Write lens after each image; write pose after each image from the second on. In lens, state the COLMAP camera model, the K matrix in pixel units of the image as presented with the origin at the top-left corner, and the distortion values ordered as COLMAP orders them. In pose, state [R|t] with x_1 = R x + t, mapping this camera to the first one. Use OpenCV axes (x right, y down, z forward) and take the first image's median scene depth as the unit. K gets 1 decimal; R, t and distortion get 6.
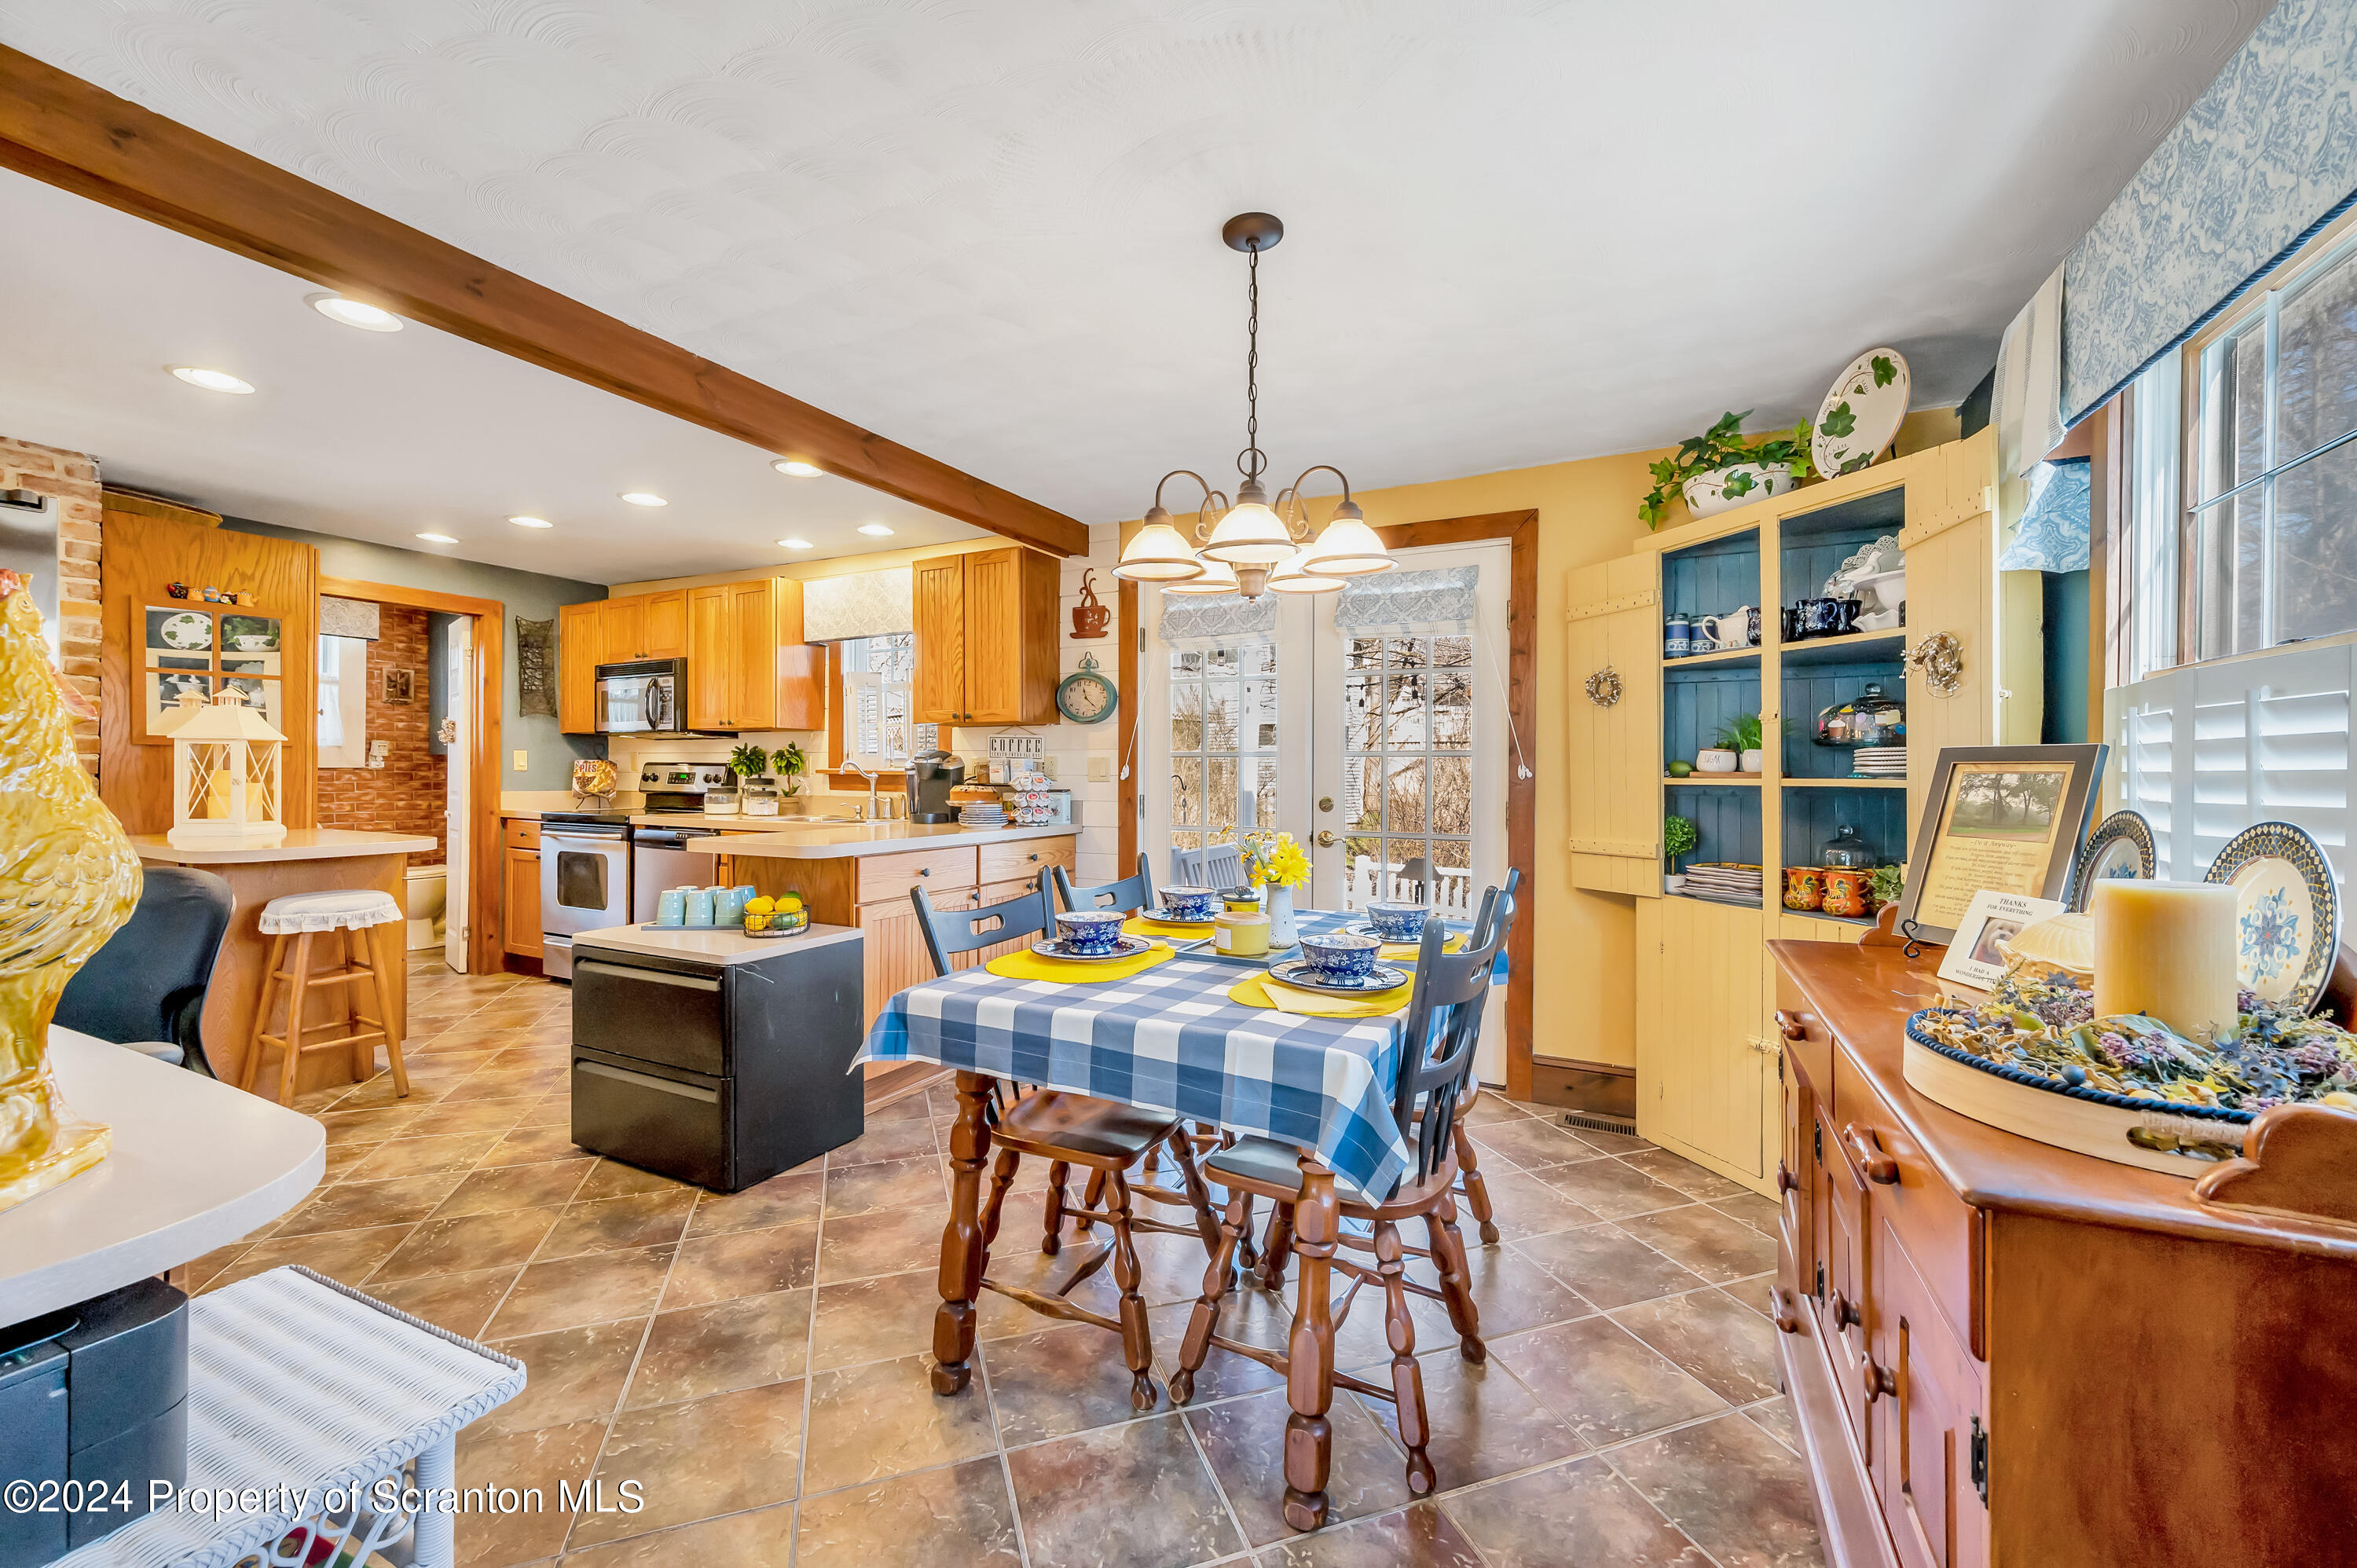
lens RADIAL K [[934.9, 0, 1182.9], [0, 934.9, 770.8], [0, 0, 1]] dist [-0.001617, -0.000257]
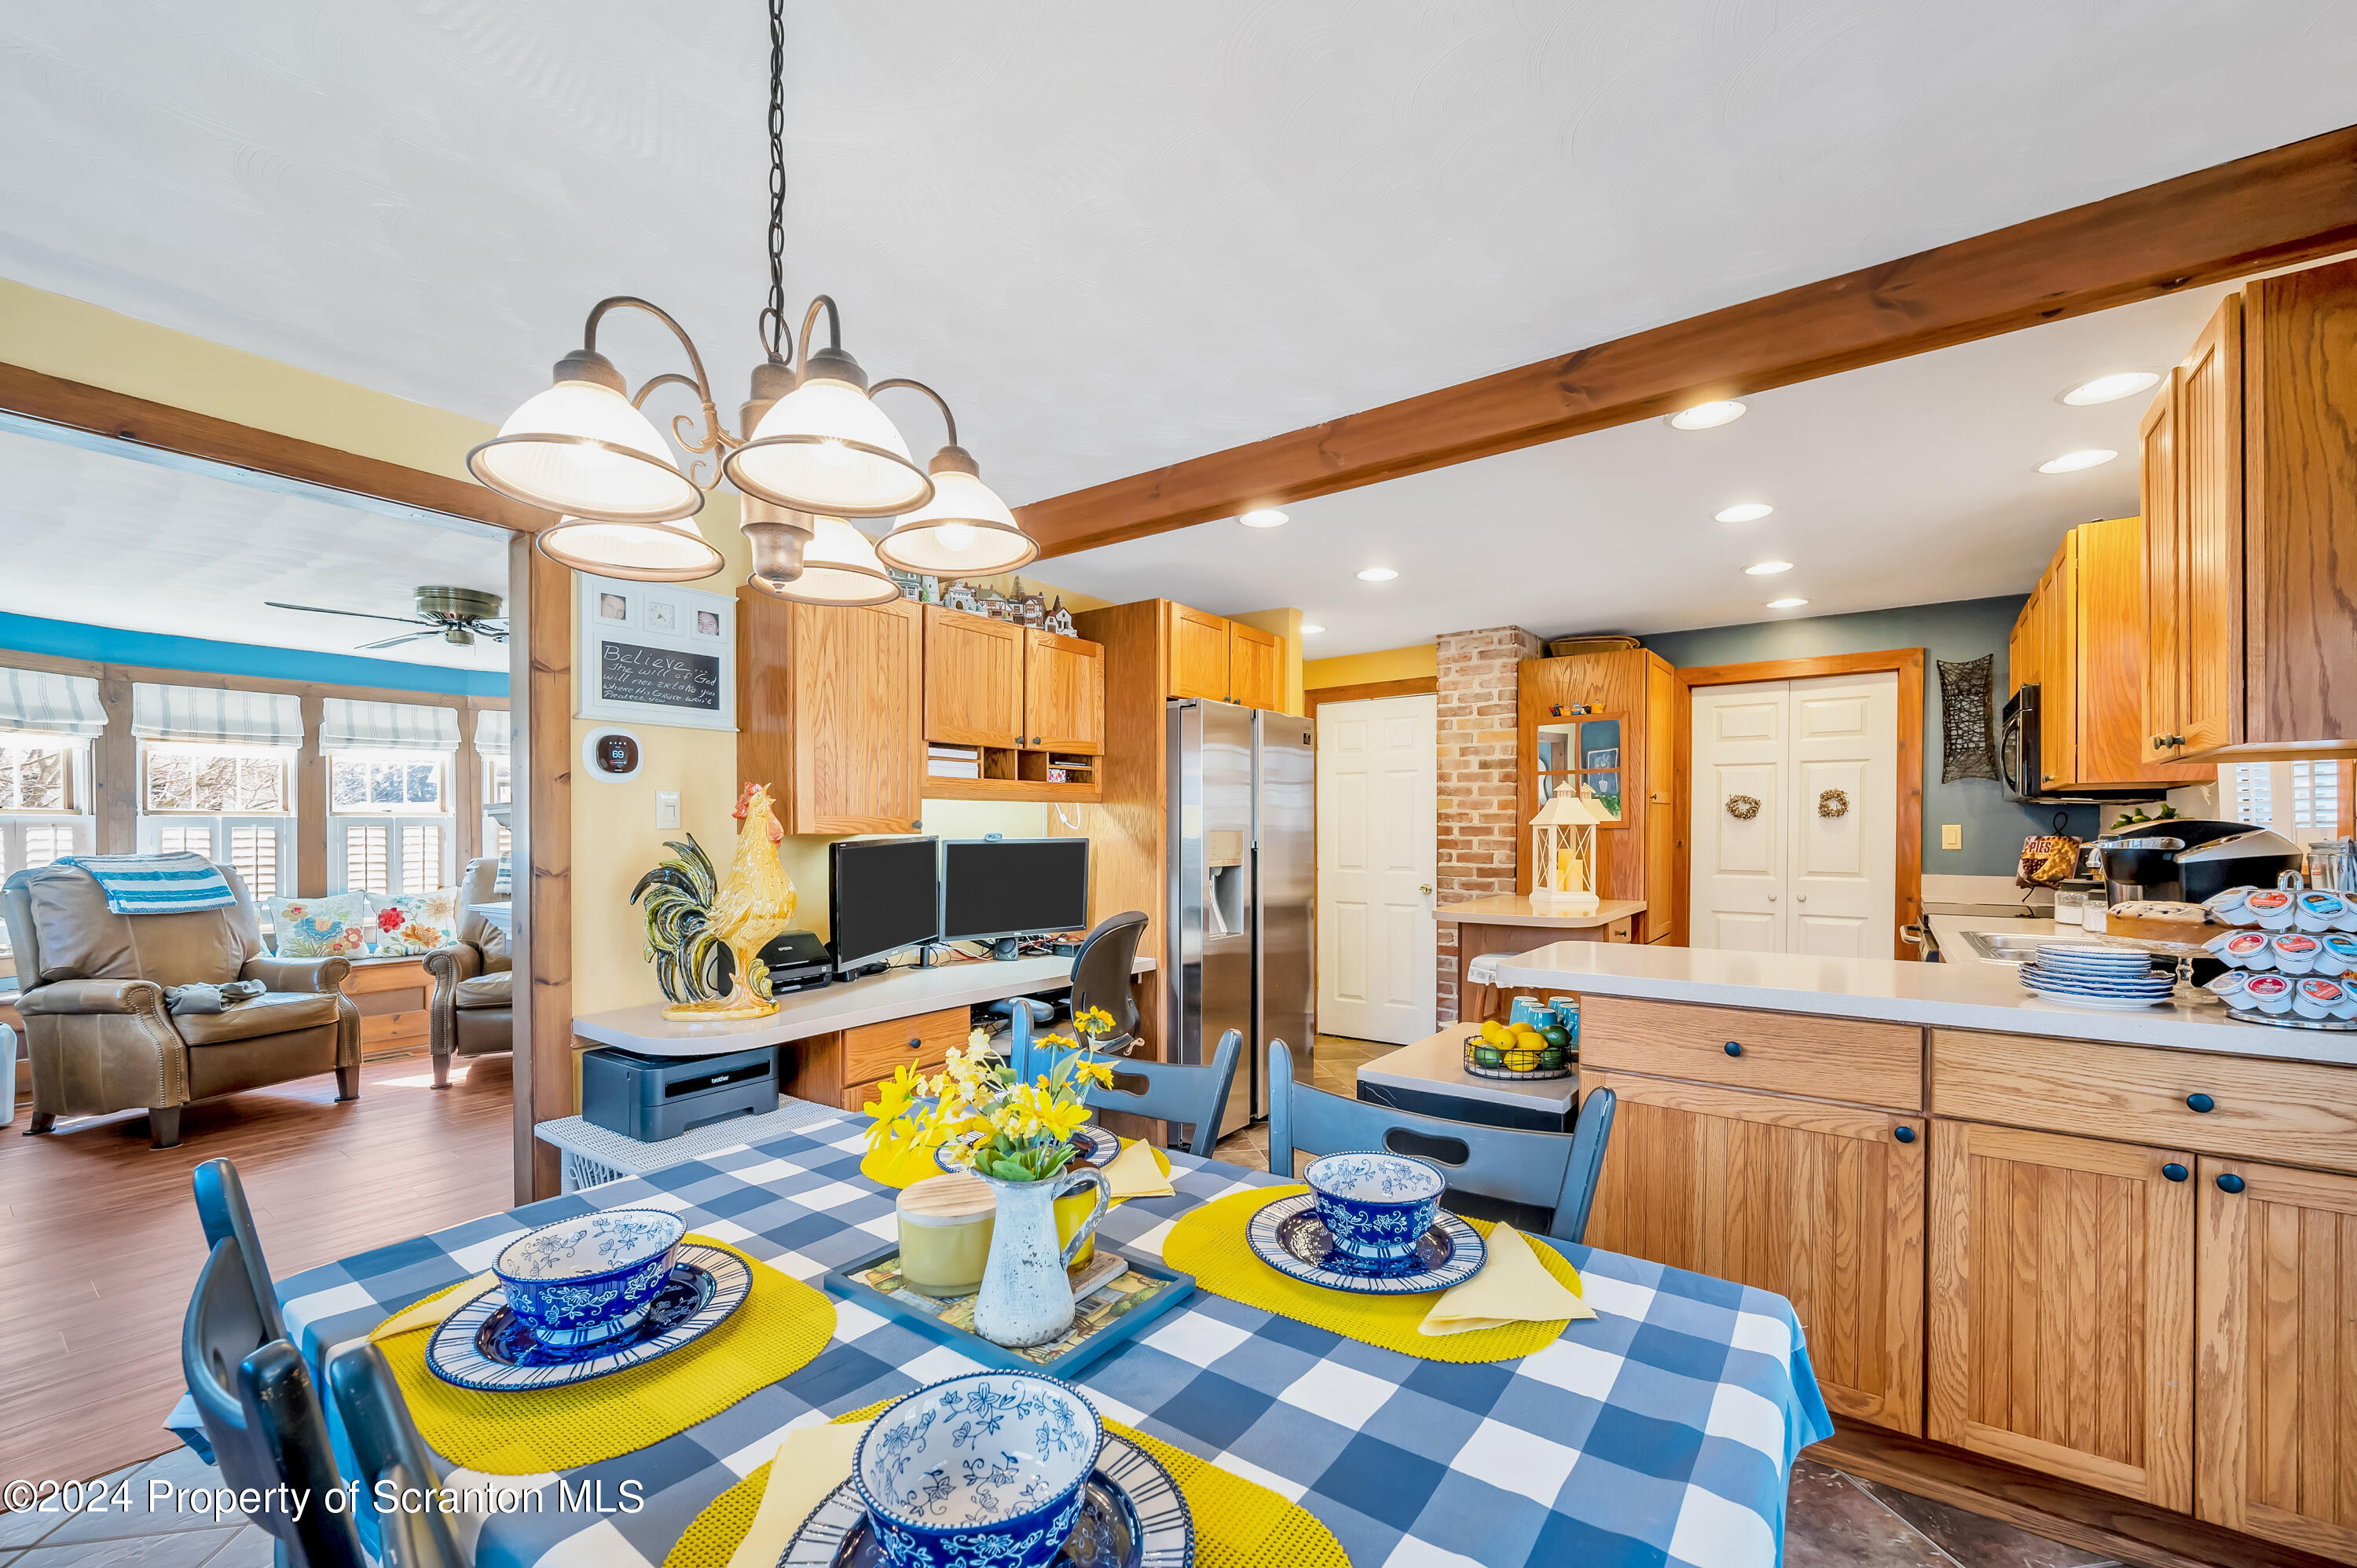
lens RADIAL K [[934.9, 0, 1190.7], [0, 934.9, 835.2], [0, 0, 1]] dist [-0.001617, -0.000257]
pose [[-0.156915, -0.000888, -0.987612, 0.300877], [0.000612, 0.999999, -0.000996, -0.017404], [0.987612, -0.000760, -0.156914, 0.703396]]
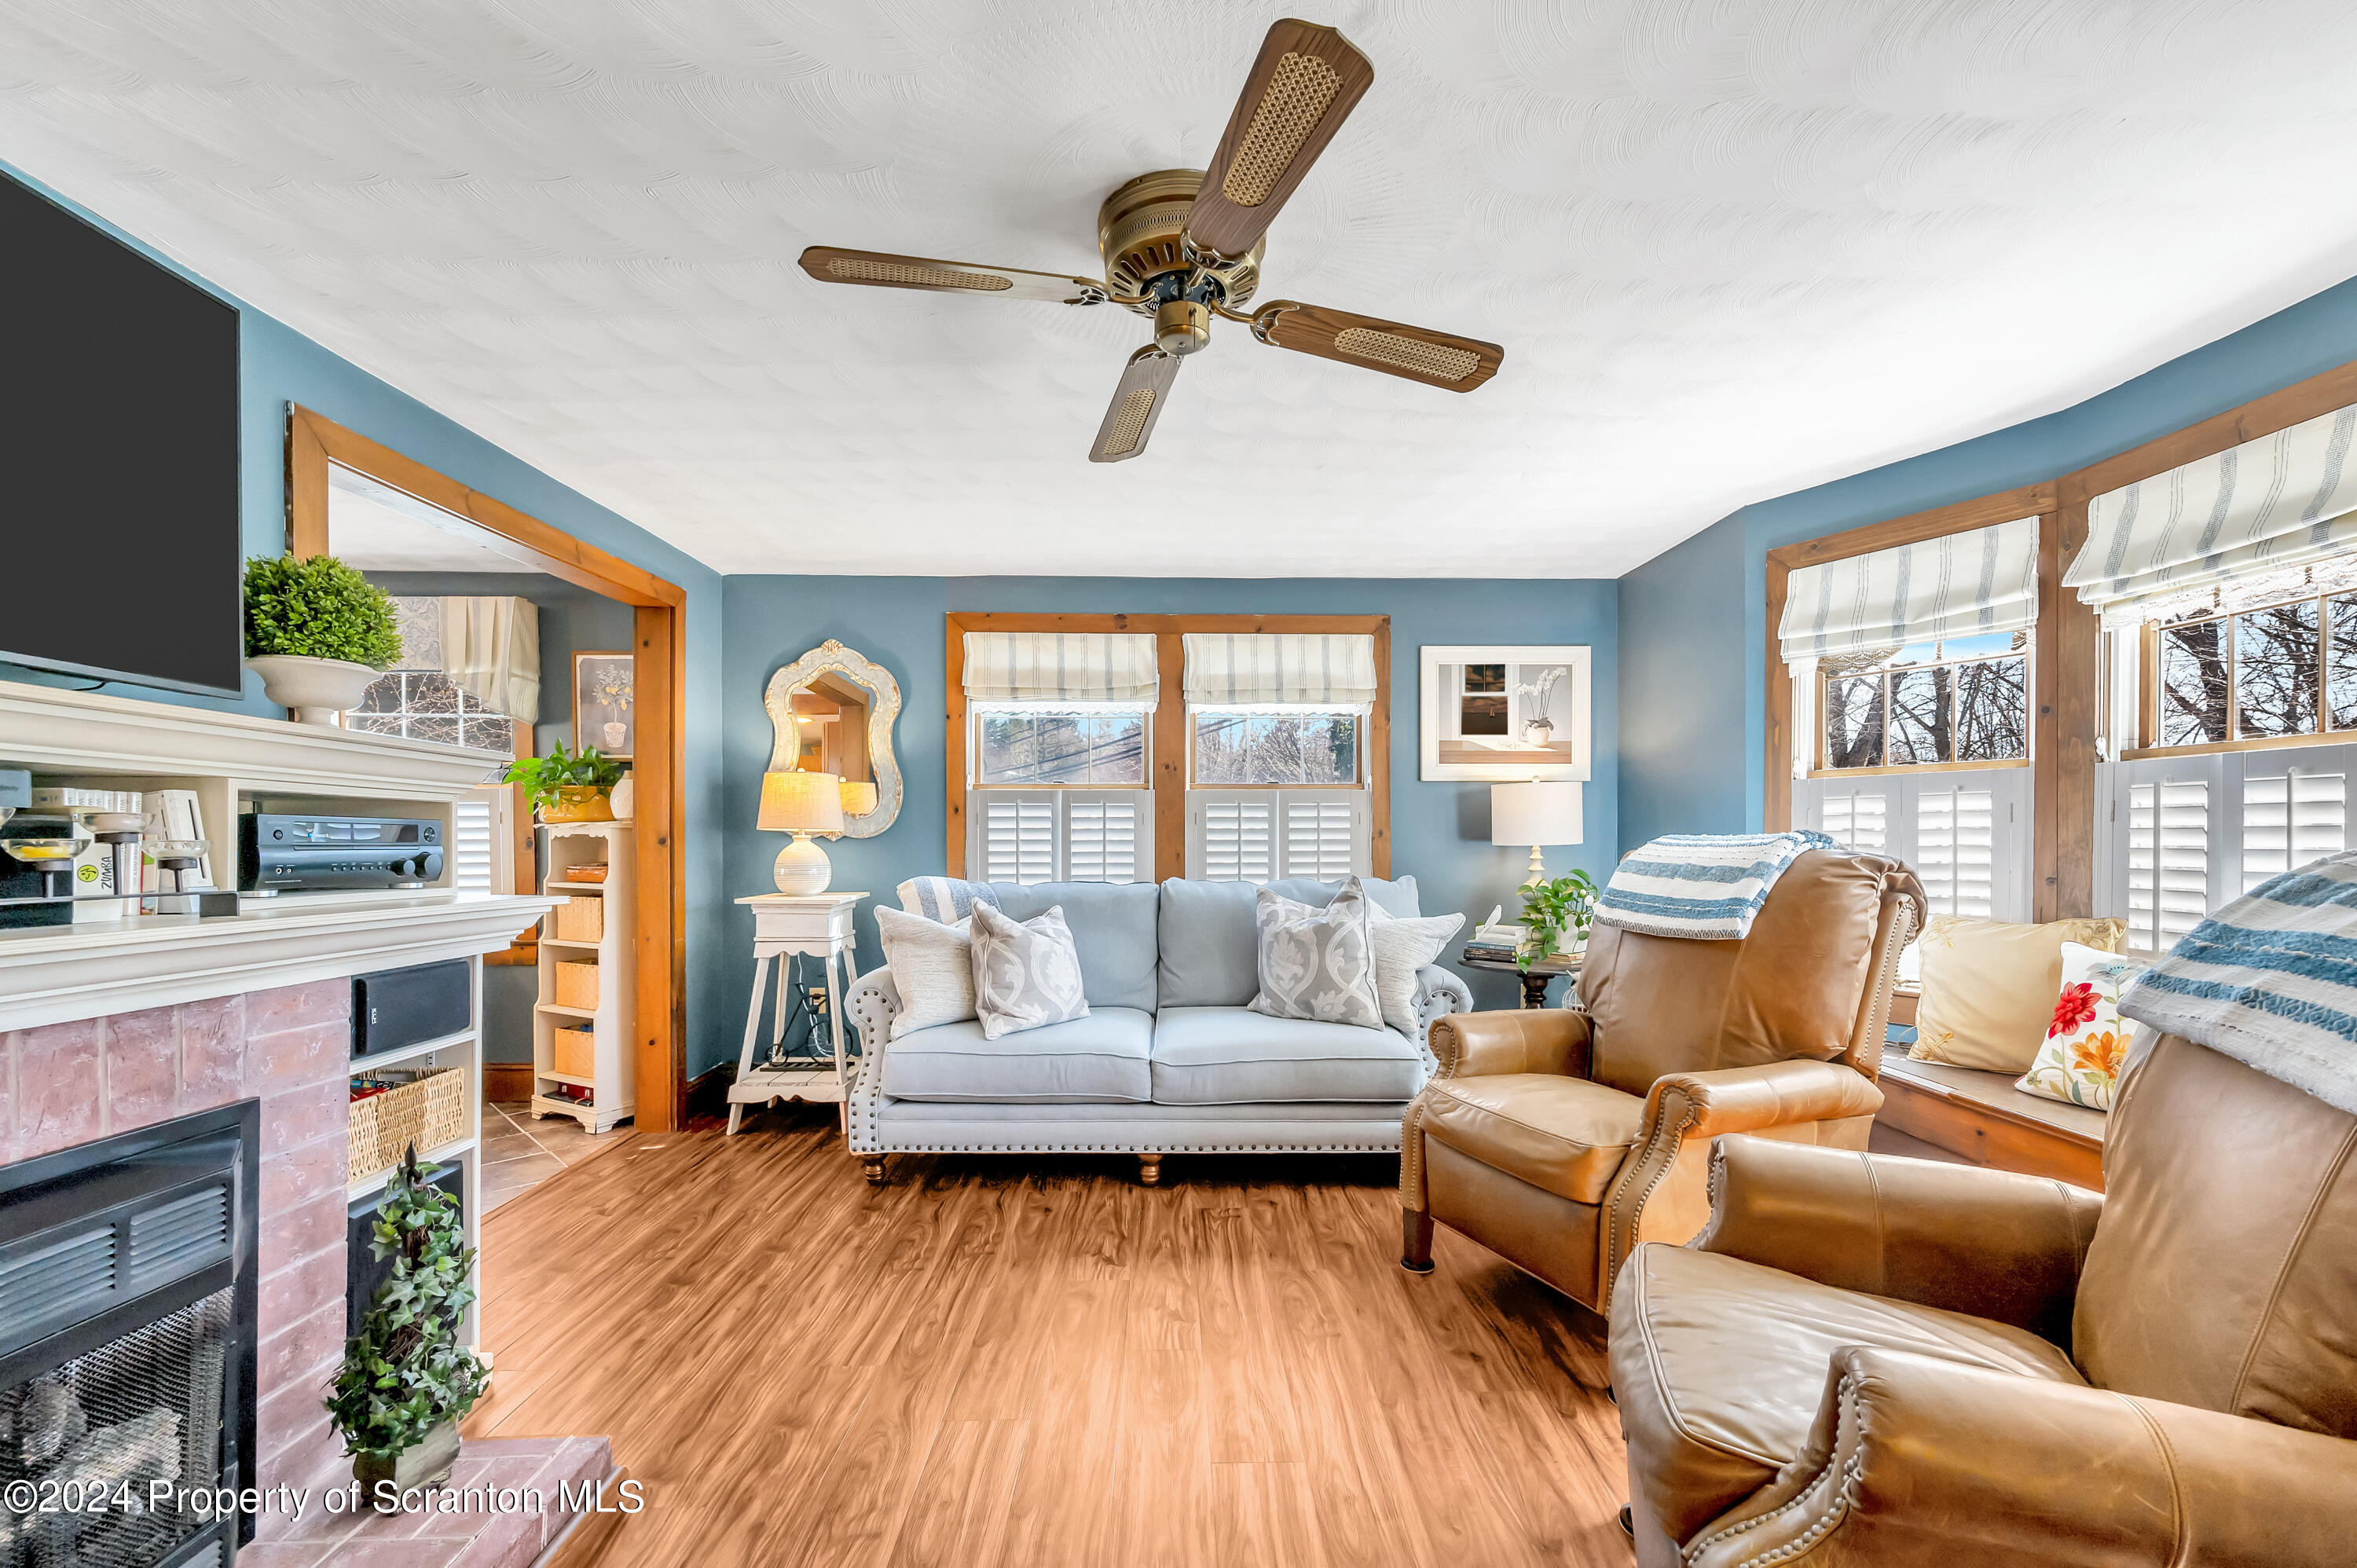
lens RADIAL K [[934.9, 0, 1185.2], [0, 934.9, 857.0], [0, 0, 1]] dist [-0.001617, -0.000257]
pose [[-0.468947, -0.024359, 0.882890, -1.080095], [-0.001557, 0.999641, 0.026754, 0.003143], [-0.883225, 0.011171, -0.468817, -0.113043]]
